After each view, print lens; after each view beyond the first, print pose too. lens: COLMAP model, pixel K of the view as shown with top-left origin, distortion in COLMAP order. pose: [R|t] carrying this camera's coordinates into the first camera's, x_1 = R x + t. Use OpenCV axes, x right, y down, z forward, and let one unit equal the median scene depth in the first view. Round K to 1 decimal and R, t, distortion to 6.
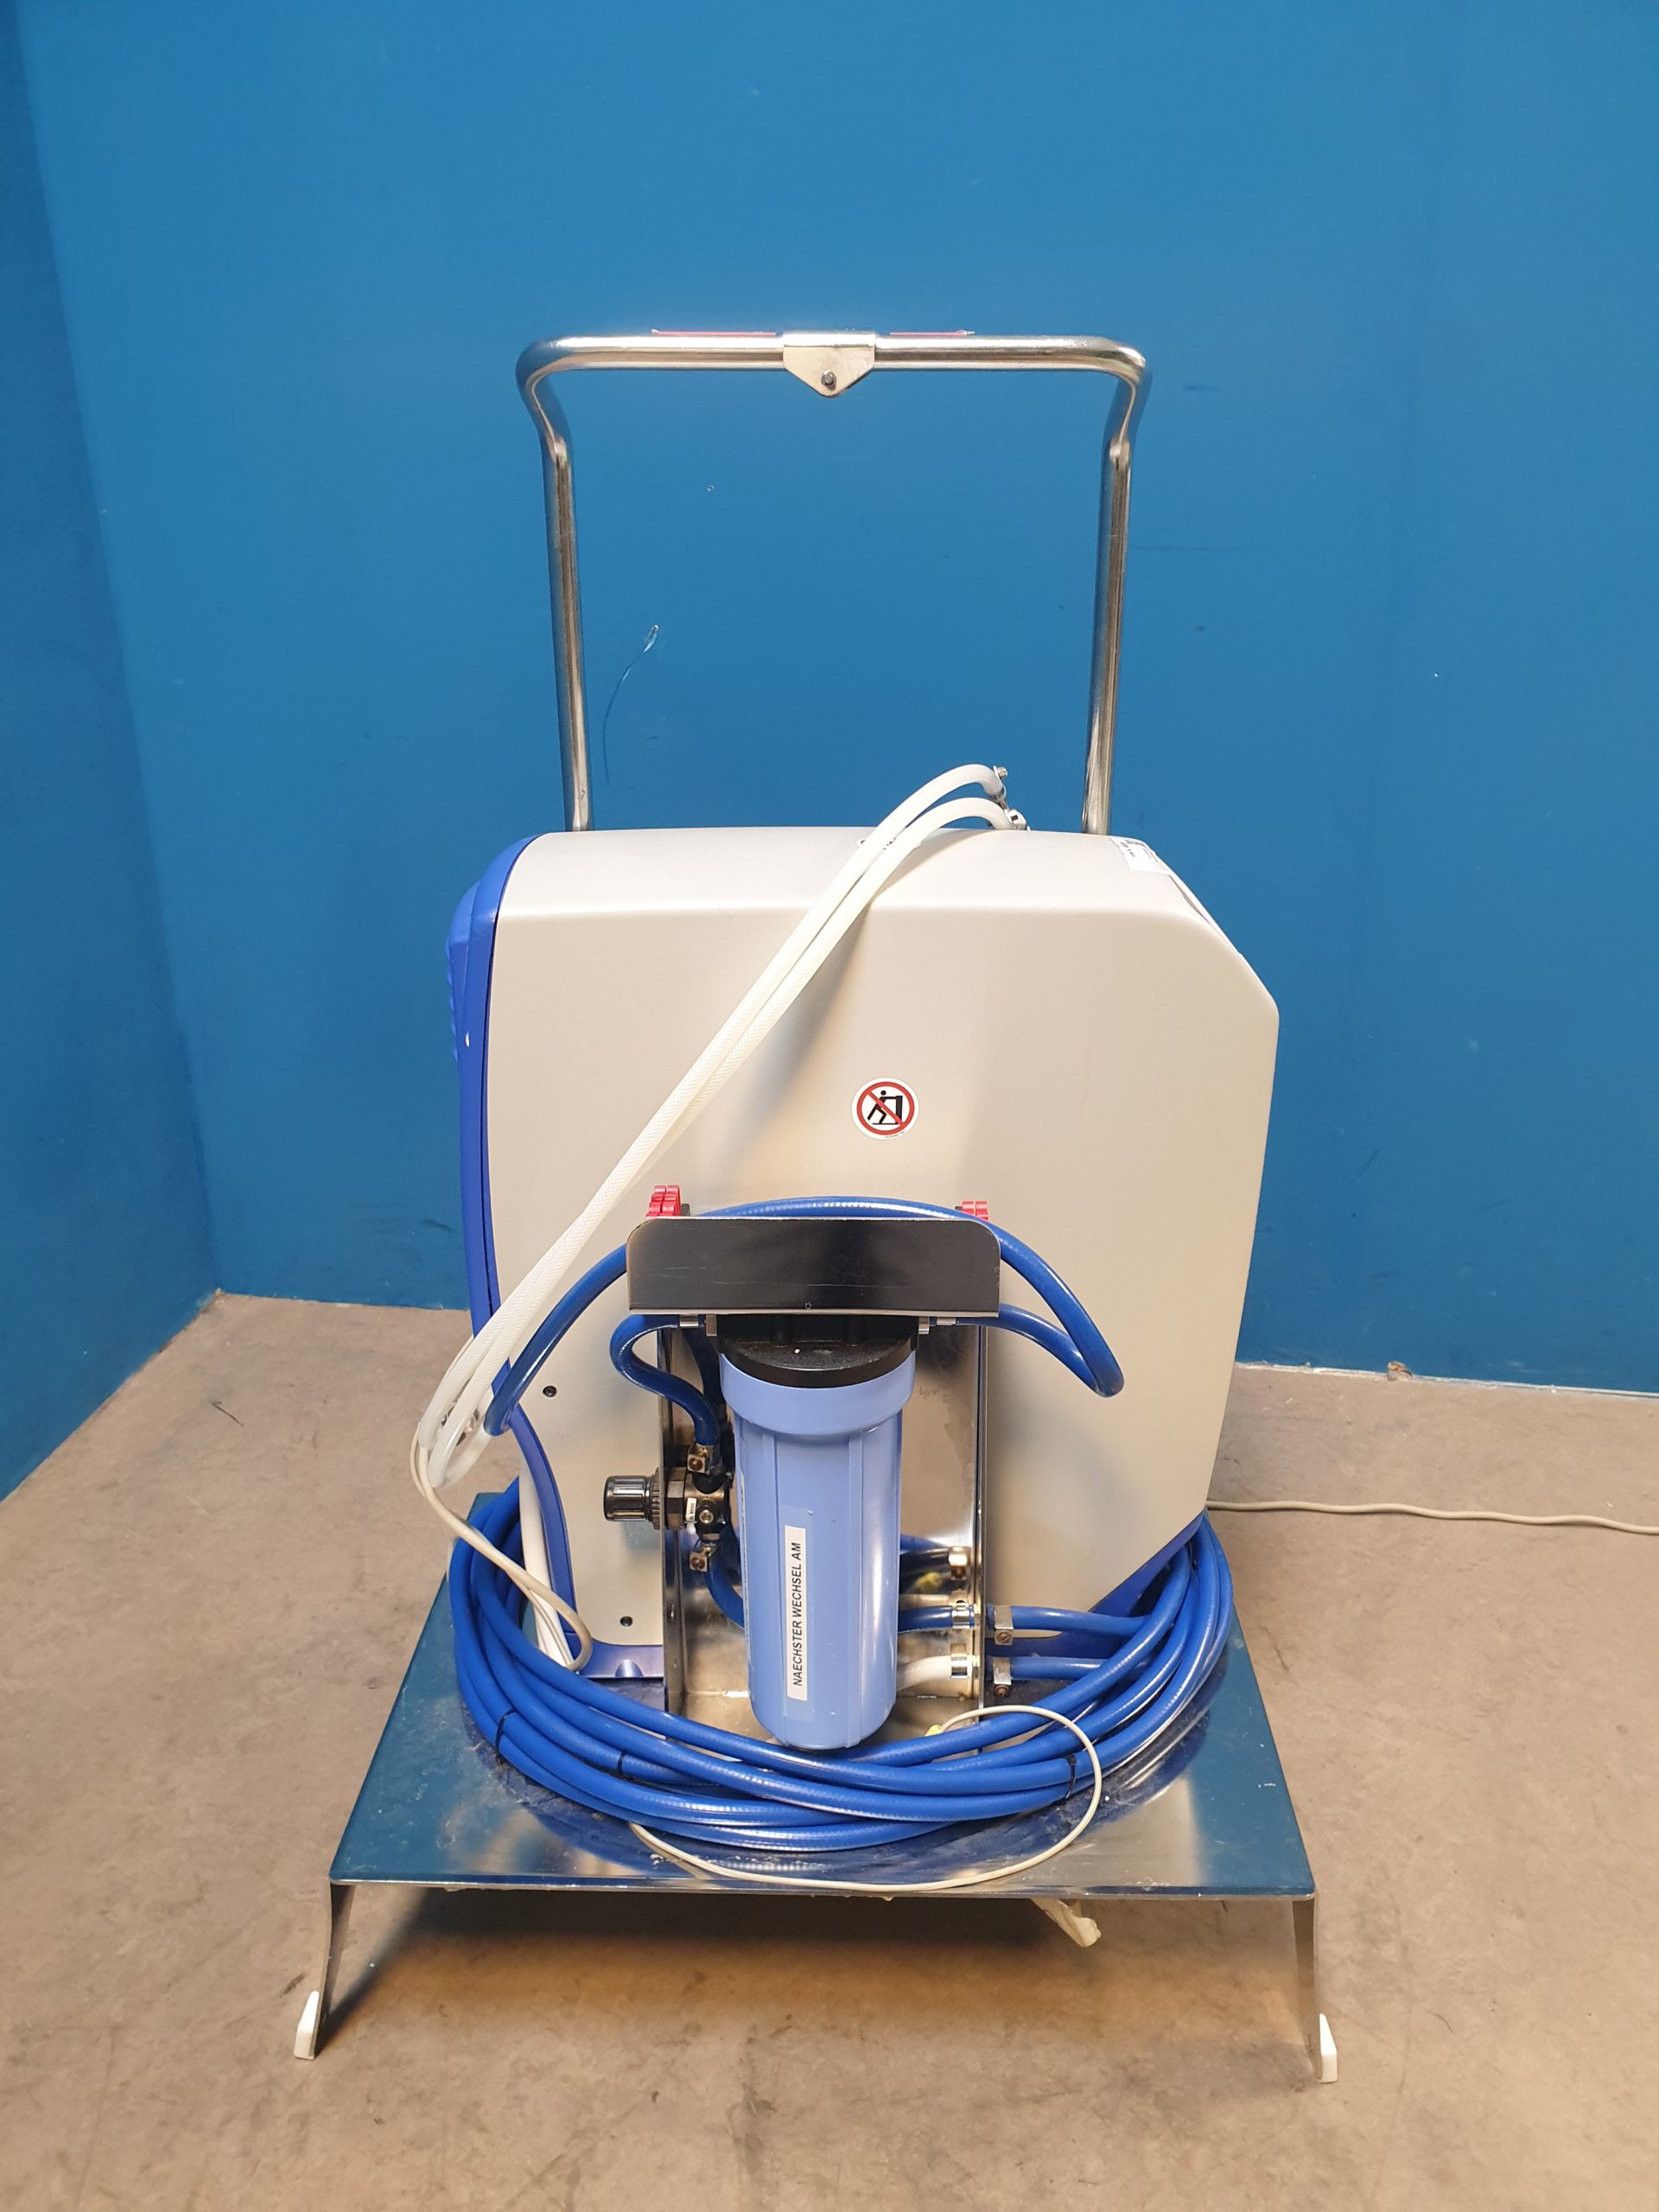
lens RADIAL K [[1756.3, 0, 847.6], [0, 1756.3, 1116.9], [0, 0, 1]] dist [-0.028223, 0.059947]
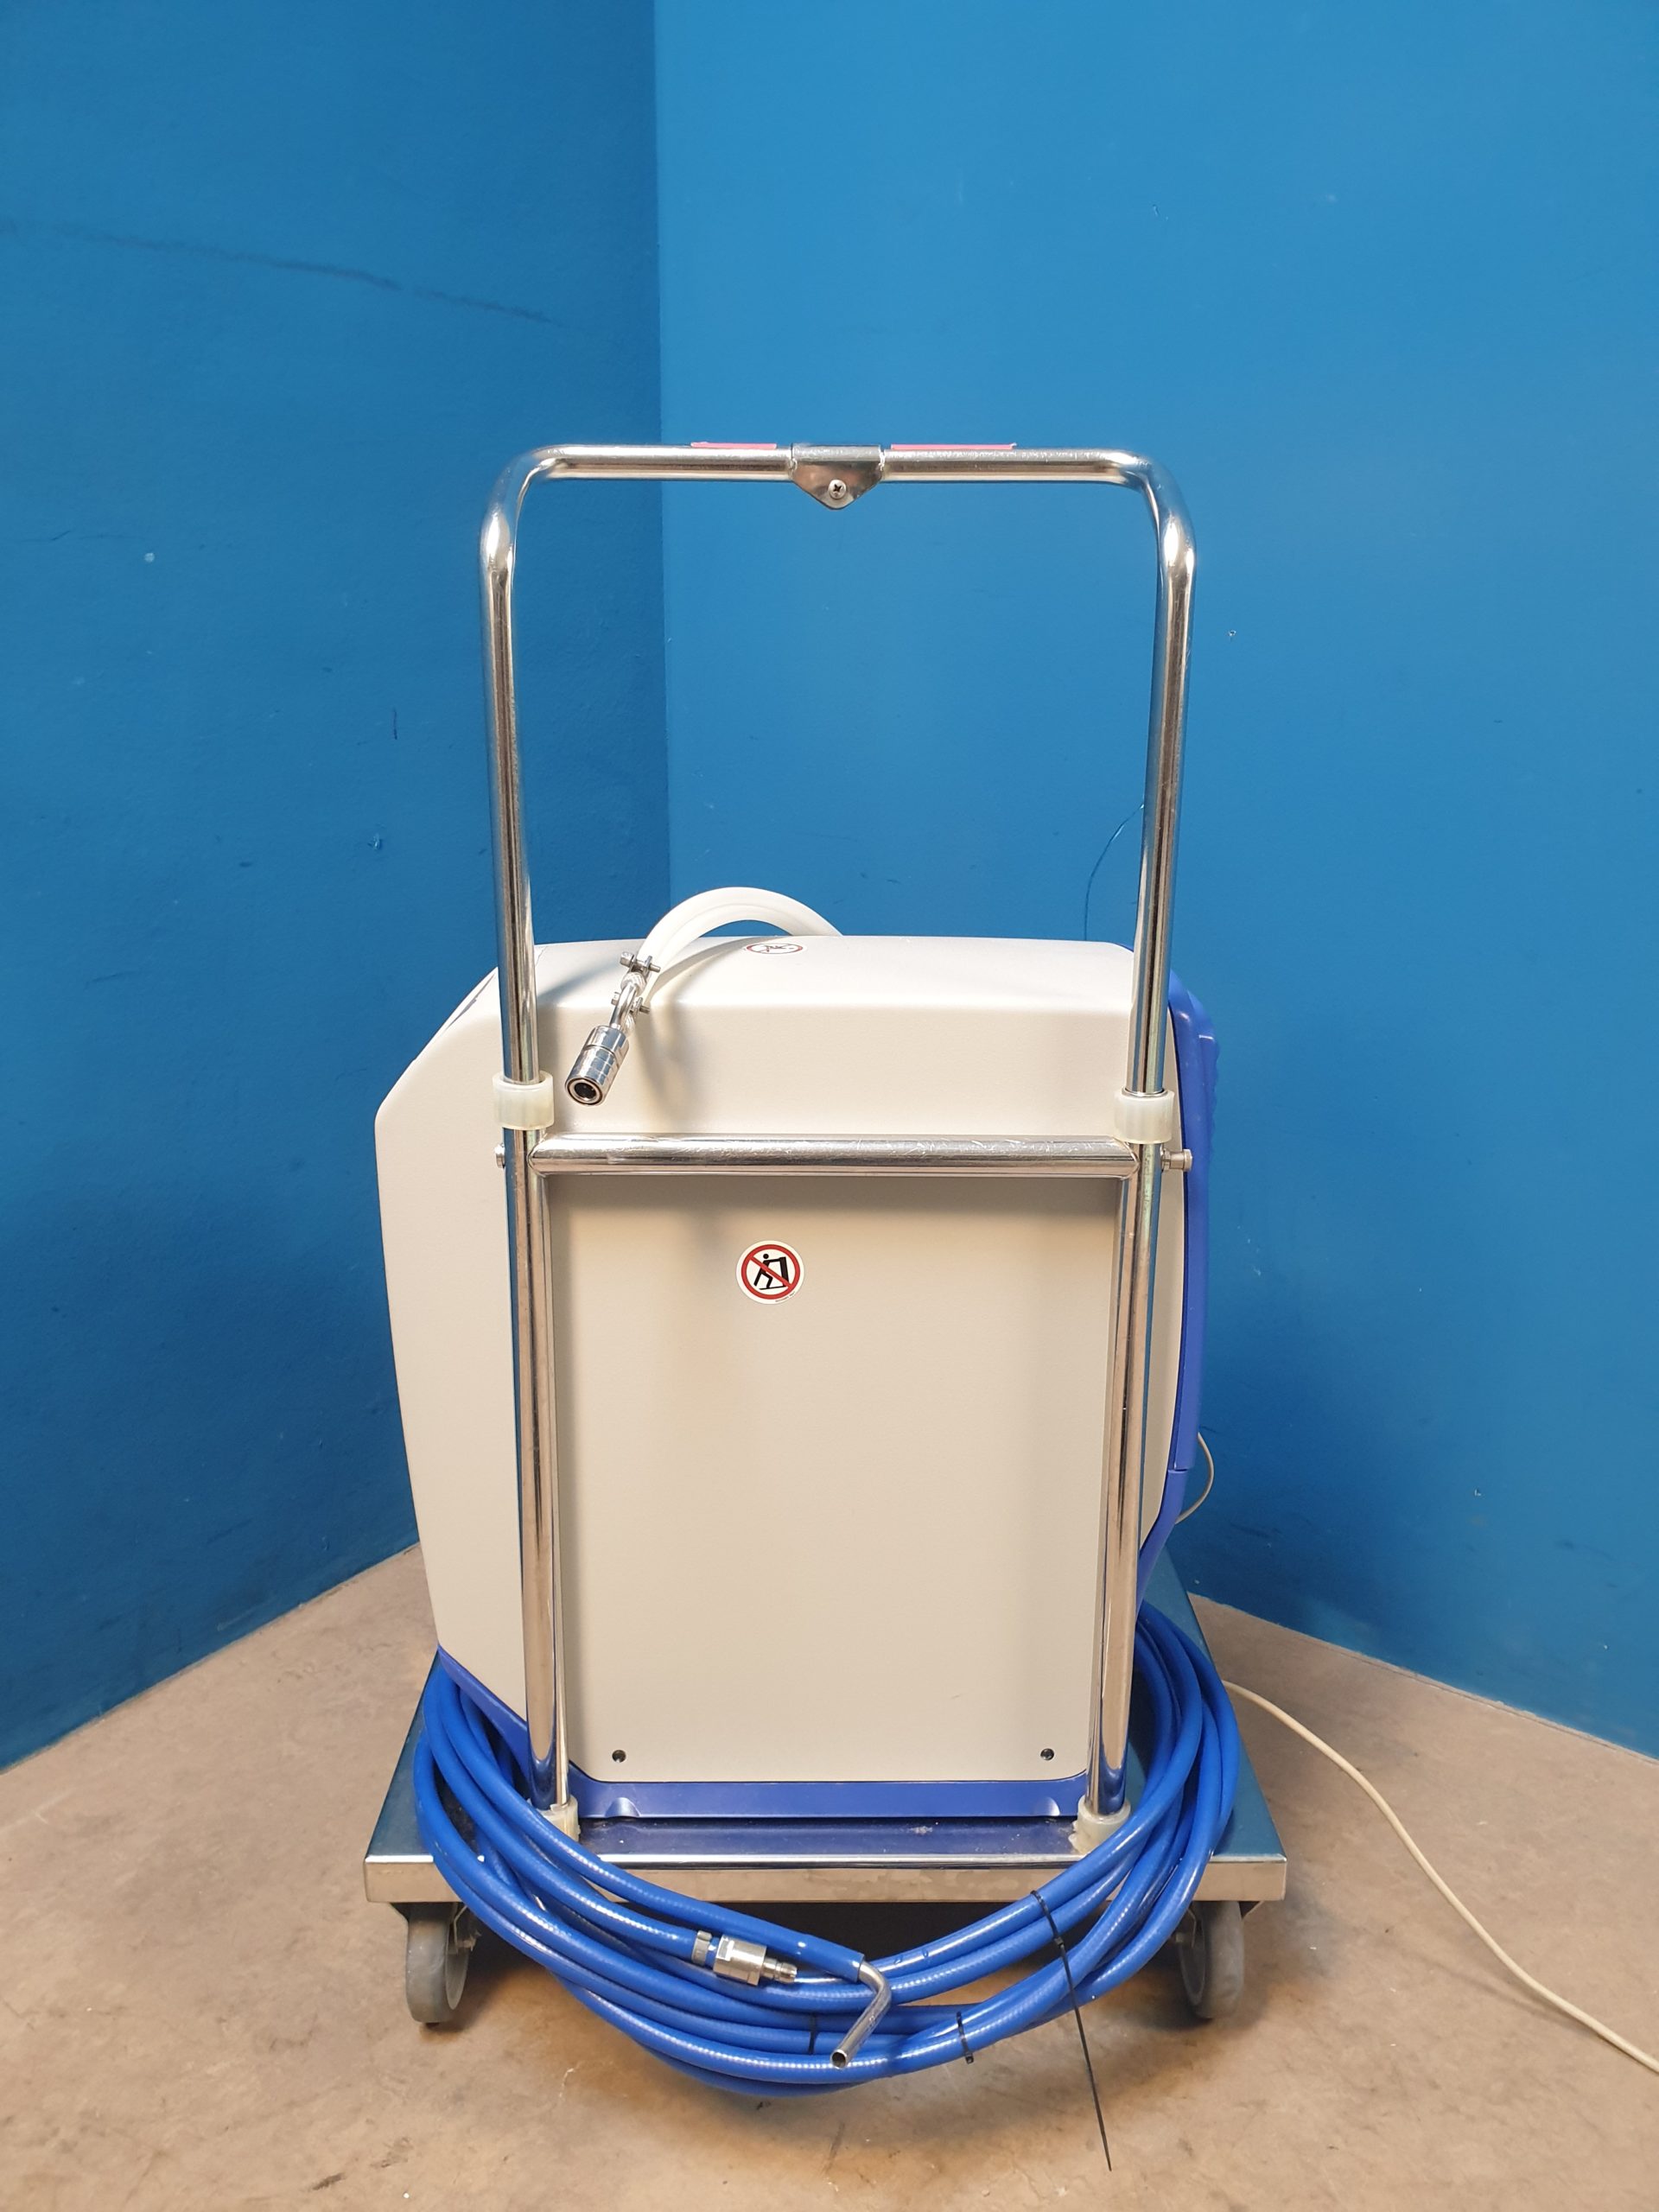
lens RADIAL K [[1756.3, 0, 842.8], [0, 1756.3, 1100.1], [0, 0, 1]] dist [-0.028223, 0.059947]
pose [[0.890695, 0.145873, -0.430563, 0.239949], [-0.189069, 0.980187, -0.059041, -0.054367], [0.413420, 0.133993, 0.900628, 0.220272]]
